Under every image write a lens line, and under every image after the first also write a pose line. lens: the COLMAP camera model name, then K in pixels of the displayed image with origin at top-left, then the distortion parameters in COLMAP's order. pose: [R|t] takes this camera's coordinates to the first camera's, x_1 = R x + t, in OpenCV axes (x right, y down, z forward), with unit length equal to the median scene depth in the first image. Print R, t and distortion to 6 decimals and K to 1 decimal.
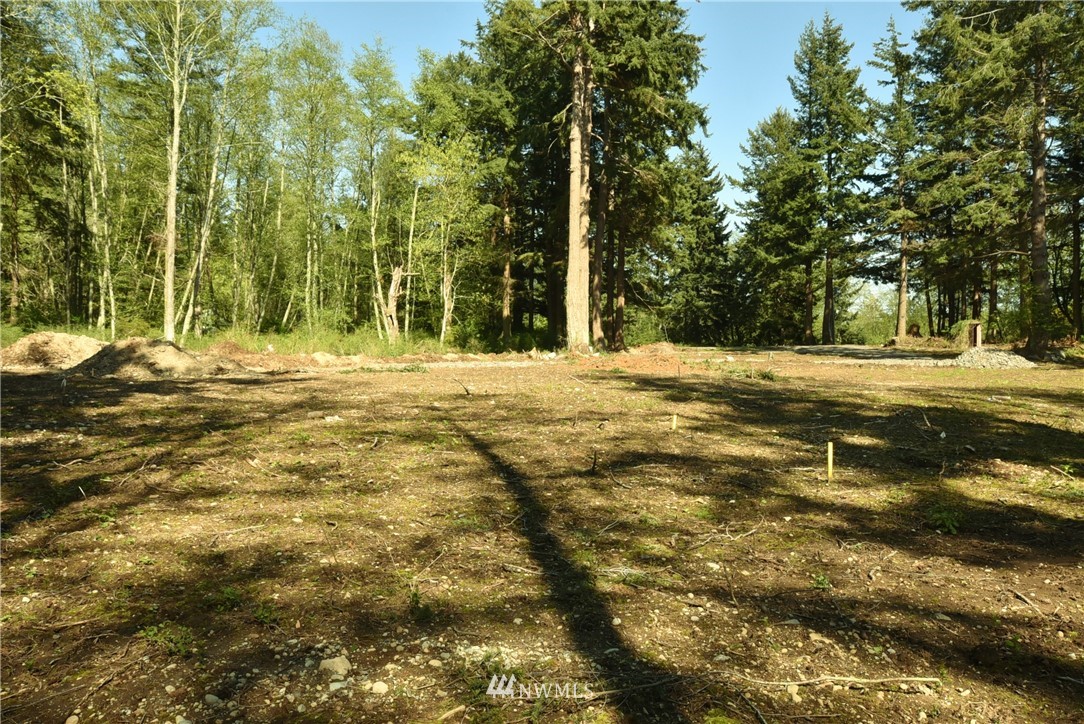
lens RADIAL K [[741.8, 0, 542.0], [0, 741.8, 362.0], [0, 0, 1]] dist [0.042189, 0.000765]
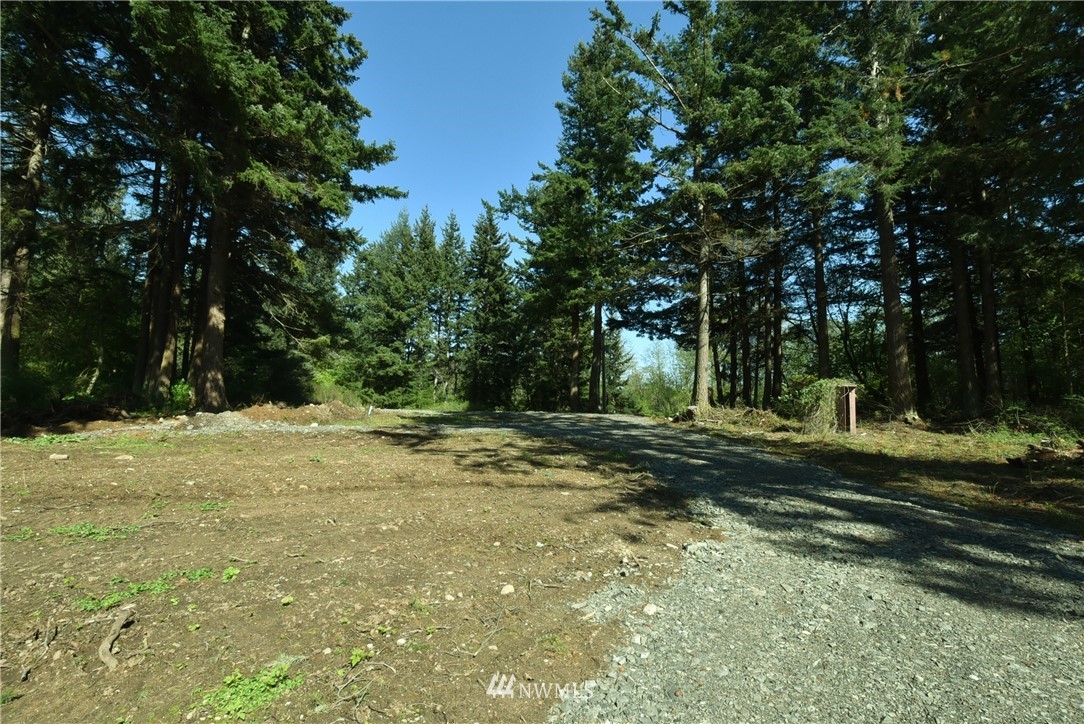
lens RADIAL K [[423.9, 0, 542.0], [0, 423.9, 362.0], [0, 0, 1]] dist [0.000653, 0.000104]
pose [[0.978713, 0.050214, 0.198995, 0.198055], [-0.027899, 0.993158, -0.113399, -0.018457], [-0.203328, 0.105434, 0.973417, 0.478723]]
